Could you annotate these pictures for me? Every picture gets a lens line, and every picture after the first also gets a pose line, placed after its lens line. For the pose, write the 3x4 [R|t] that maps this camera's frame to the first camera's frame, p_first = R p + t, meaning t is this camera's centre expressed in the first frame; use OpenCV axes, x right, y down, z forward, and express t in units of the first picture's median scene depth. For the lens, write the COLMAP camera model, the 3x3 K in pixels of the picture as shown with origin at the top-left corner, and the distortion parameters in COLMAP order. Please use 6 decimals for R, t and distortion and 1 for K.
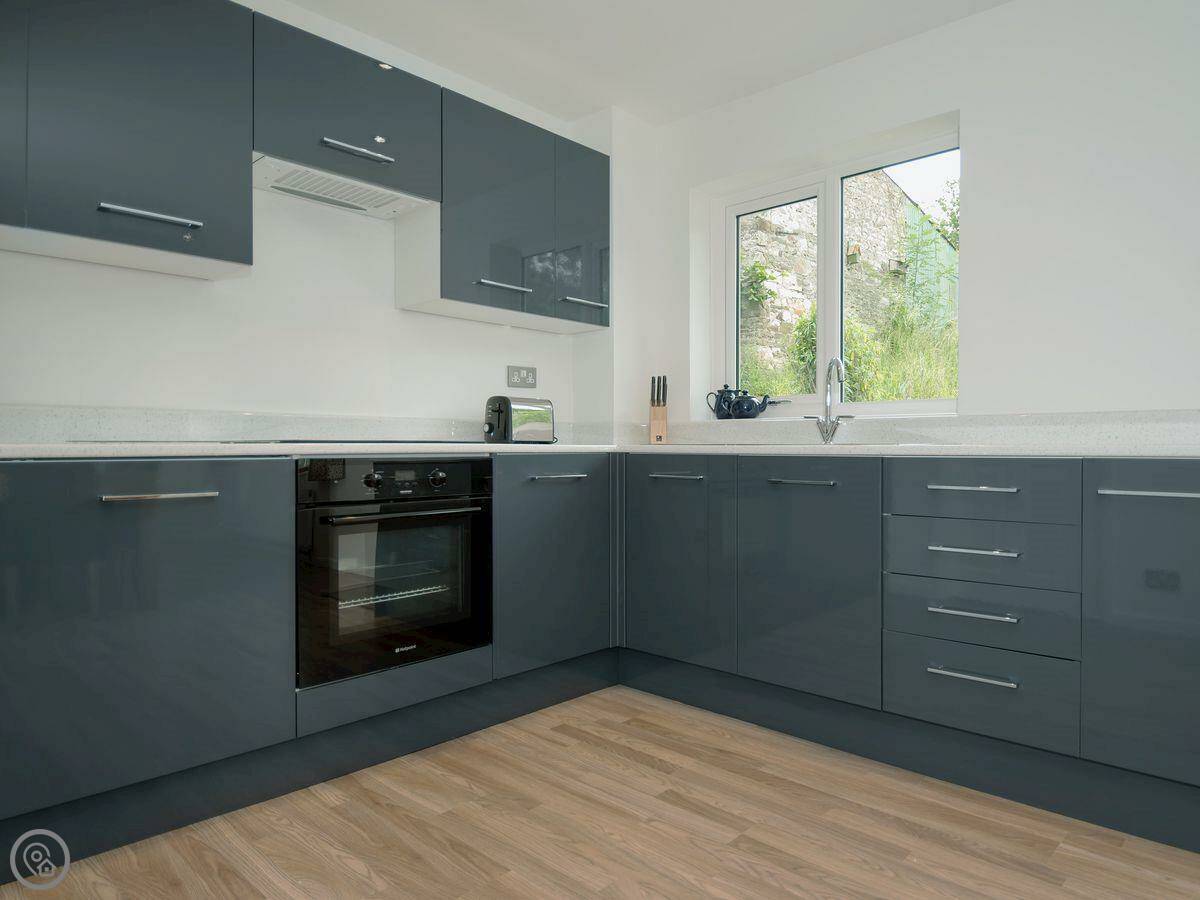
lens RADIAL K [[747.1, 0, 600.0], [0, 747.1, 450.0], [0, 0, 1]] dist [-0.001954, -0.000483]
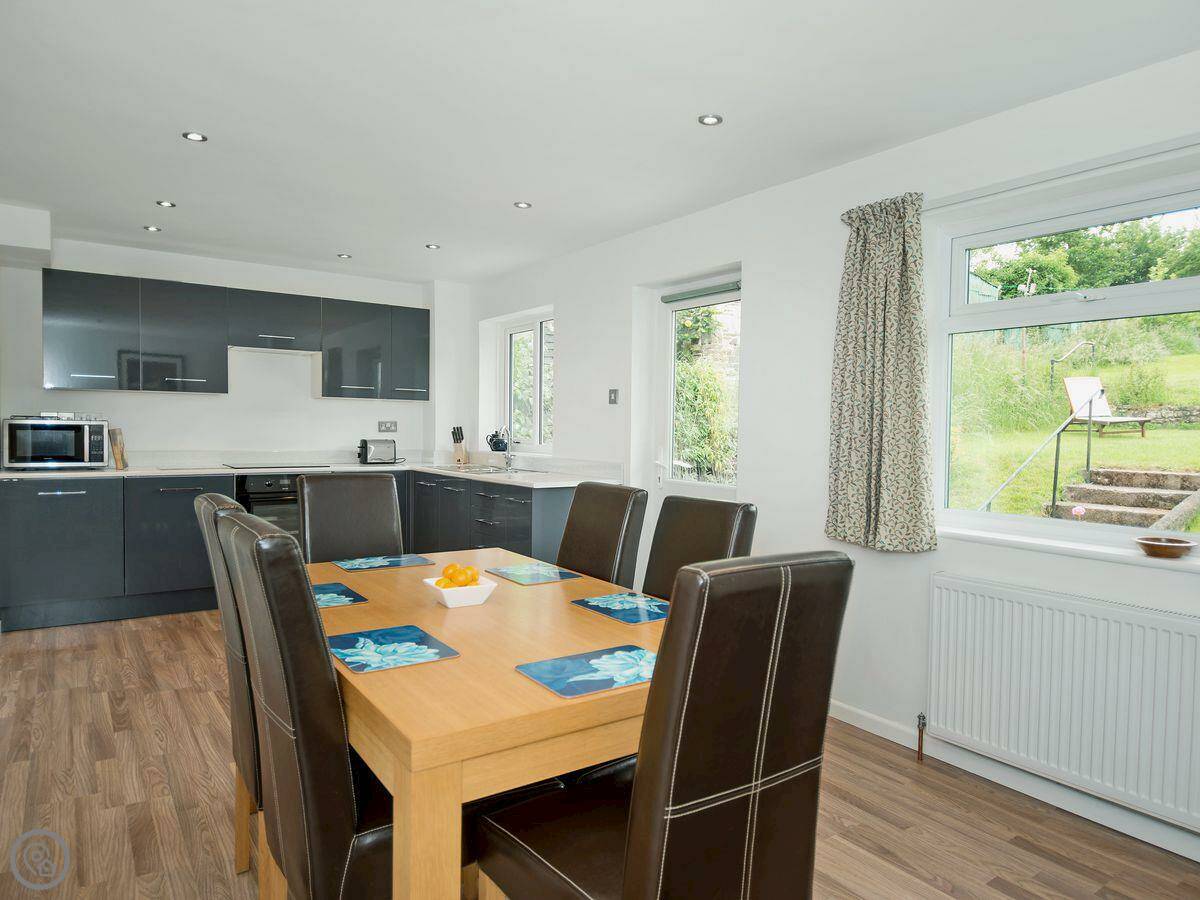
lens RADIAL K [[764.7, 0, 600.0], [0, 764.7, 450.0], [0, 0, 1]] dist [0.001714, 0.000148]
pose [[0.980811, 0.020549, -0.193877, 0.813470], [-0.015411, 0.999490, 0.027973, -0.102586], [0.194353, -0.024448, 0.980627, -0.813242]]
